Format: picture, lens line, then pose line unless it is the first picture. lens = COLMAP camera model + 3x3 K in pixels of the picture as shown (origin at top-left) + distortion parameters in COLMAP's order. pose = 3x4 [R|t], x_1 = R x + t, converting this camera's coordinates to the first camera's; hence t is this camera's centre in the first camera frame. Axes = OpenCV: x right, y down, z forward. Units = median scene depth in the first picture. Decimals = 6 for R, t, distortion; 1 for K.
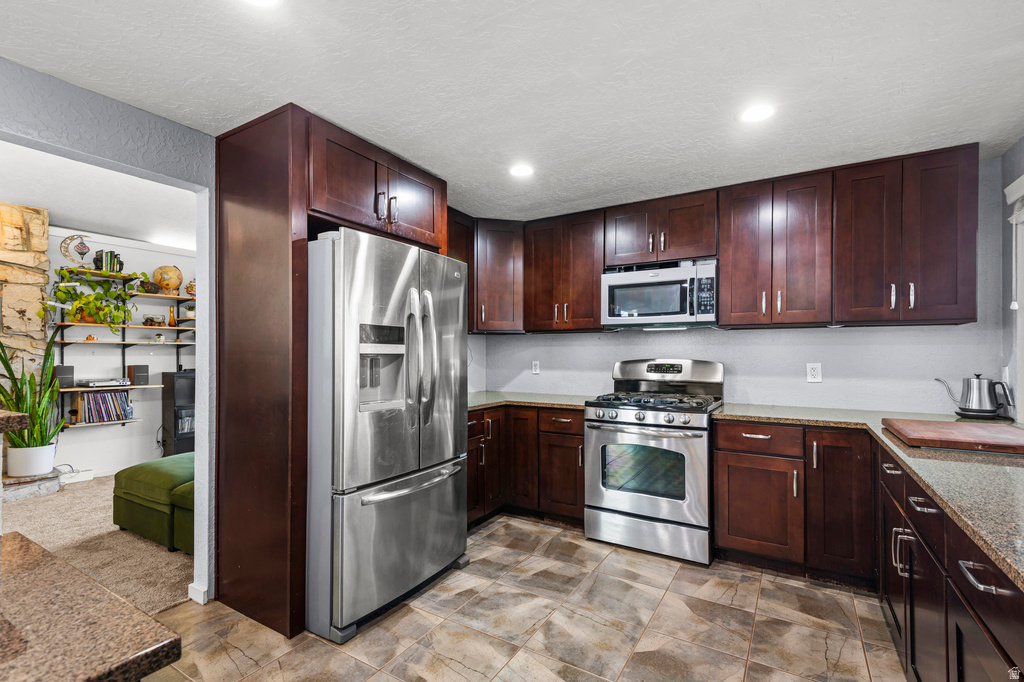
lens RADIAL K [[464.1, 0, 513.1], [0, 464.1, 353.6], [0, 0, 1]] dist [0.007357, -0.001843]
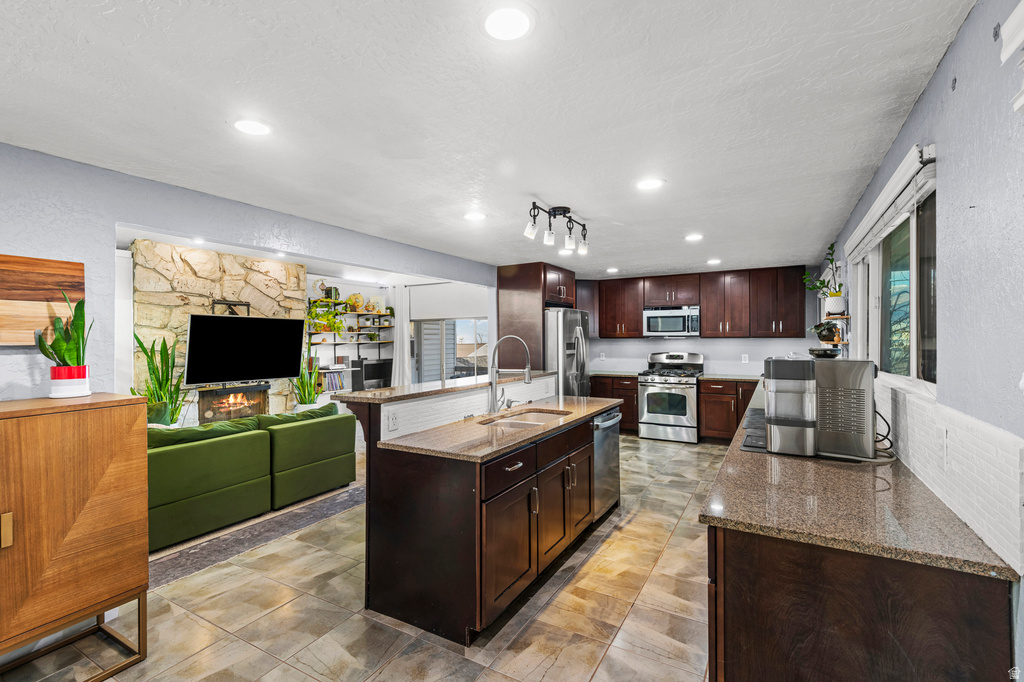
lens RADIAL K [[464.1, 0, 513.3], [0, 464.1, 336.4], [0, 0, 1]] dist [0.007357, -0.001843]
pose [[0.999478, -0.006857, 0.031556, -0.443841], [0.006945, 0.999972, -0.002669, -0.058338], [-0.031537, 0.002887, 0.999498, -1.011197]]
